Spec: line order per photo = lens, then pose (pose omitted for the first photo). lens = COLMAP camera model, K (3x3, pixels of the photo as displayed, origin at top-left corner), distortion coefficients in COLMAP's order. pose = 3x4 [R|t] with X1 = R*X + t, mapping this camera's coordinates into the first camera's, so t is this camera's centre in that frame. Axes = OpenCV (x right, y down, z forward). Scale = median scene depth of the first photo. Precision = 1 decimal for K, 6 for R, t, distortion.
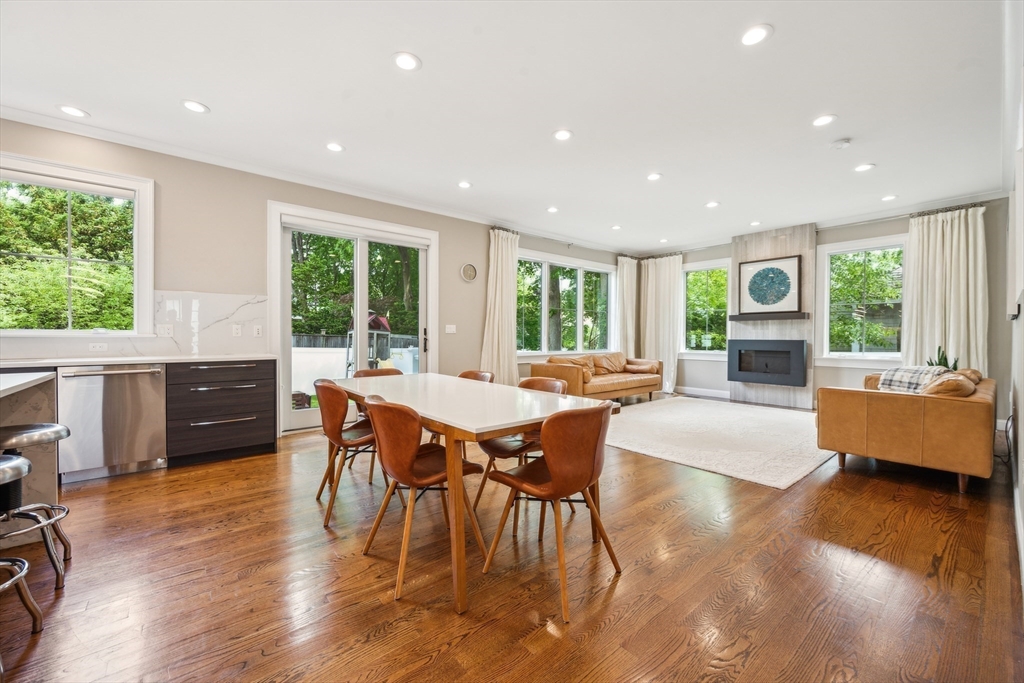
lens RADIAL K [[402.5, 0, 515.2], [0, 402.5, 340.2], [0, 0, 1]] dist [-0.001657, -0.000285]
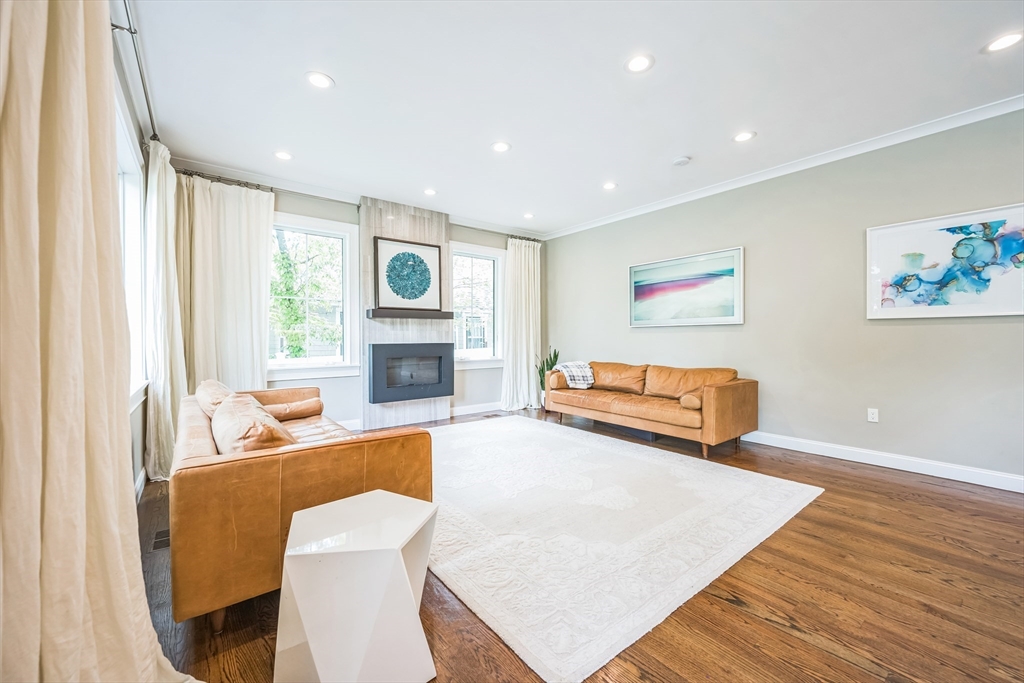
lens RADIAL K [[402.5, 0, 515.2], [0, 402.5, 340.2], [0, 0, 1]] dist [-0.001657, -0.000285]
pose [[0.030187, -0.009287, 0.999501, -0.166432], [0.015161, 0.999846, 0.008832, -0.011768], [-0.999429, 0.014886, 0.030323, 0.814530]]
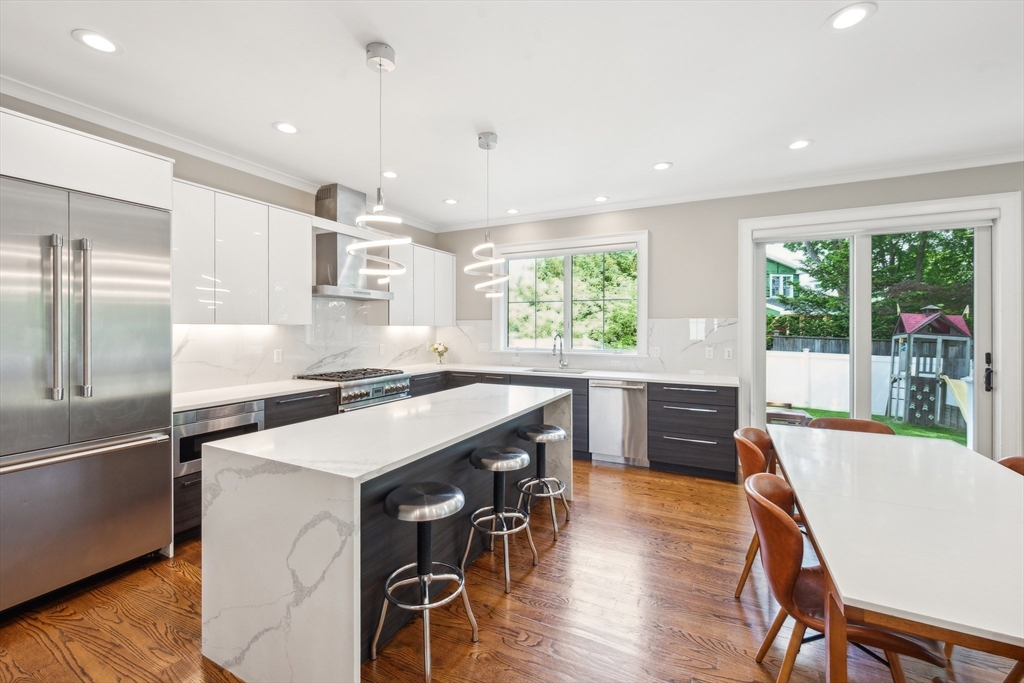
lens RADIAL K [[425.0, 0, 509.3], [0, 425.0, 328.2], [0, 0, 1]] dist [-0.000975, -0.000210]
pose [[0.391682, -0.001911, -0.920099, 0.077503], [-0.011493, 0.999910, -0.006969, -0.047758], [0.920029, 0.013304, 0.391625, 0.057513]]
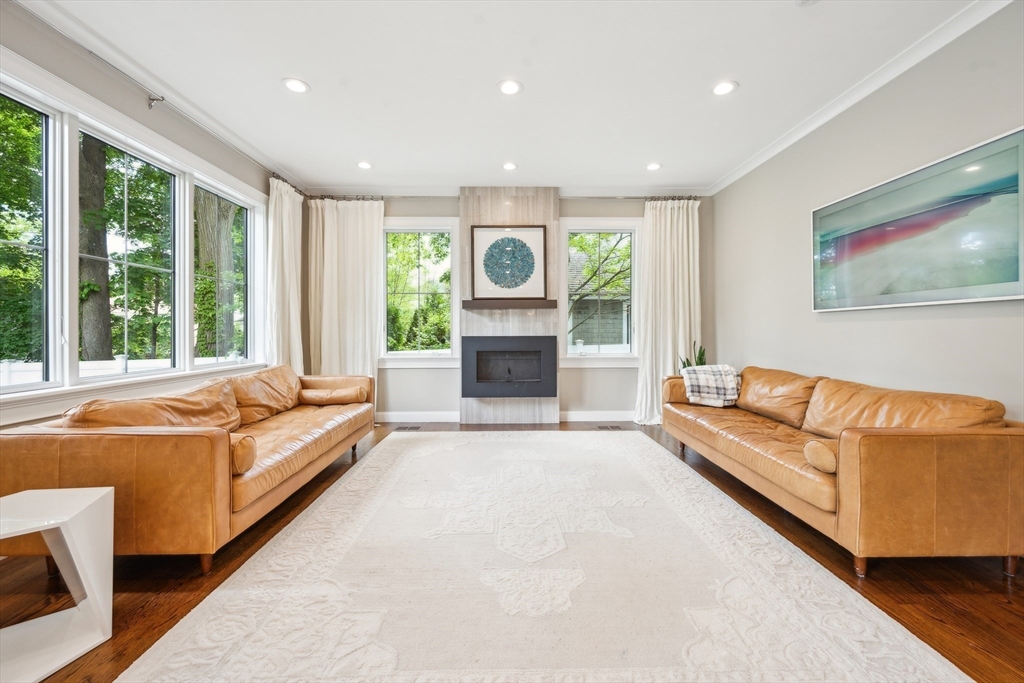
lens RADIAL K [[415.2, 0, 508.5], [0, 415.2, 330.2], [0, 0, 1]] dist [-0.000598, -0.000012]
pose [[0.633715, -0.003604, 0.773558, 0.047888], [0.013430, 0.999890, -0.006344, -0.006989], [-0.773450, 0.014409, 0.633694, 0.554944]]
